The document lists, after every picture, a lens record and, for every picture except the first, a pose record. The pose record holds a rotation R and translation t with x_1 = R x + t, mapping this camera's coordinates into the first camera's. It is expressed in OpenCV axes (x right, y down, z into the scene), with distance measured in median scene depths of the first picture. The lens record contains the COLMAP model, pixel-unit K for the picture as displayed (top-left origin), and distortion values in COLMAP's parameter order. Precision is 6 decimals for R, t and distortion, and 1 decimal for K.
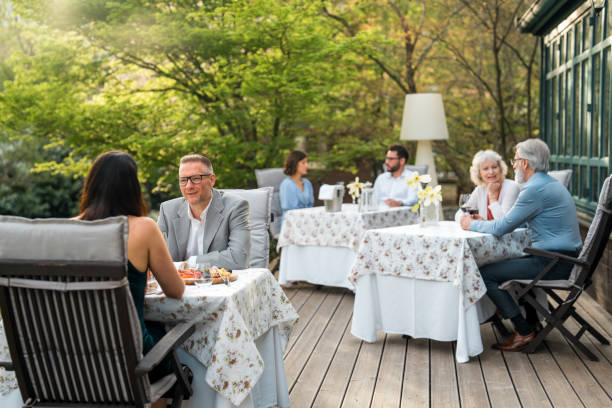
lens RADIAL K [[867.0, 0, 293.4], [0, 867.0, 203.4], [0, 0, 1]] dist [-0.000038, 0.000000]
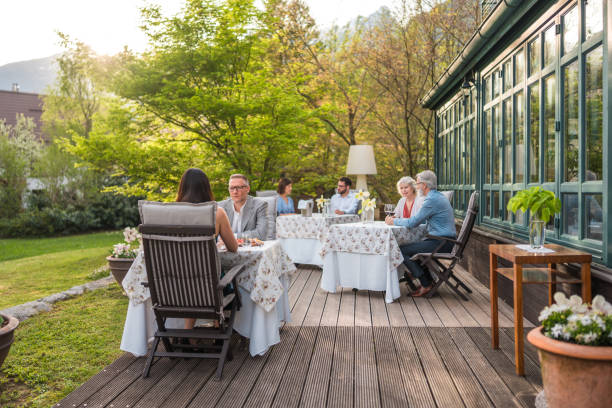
lens RADIAL K [[624.2, 0, 305.3], [0, 624.2, 192.1], [0, 0, 1]] dist [-0.014296, 0.000000]
pose [[0.997150, 0.012941, 0.074329, -0.053200], [-0.008749, 0.998367, -0.056445, 0.036407], [-0.074938, 0.055633, 0.995635, -0.179473]]
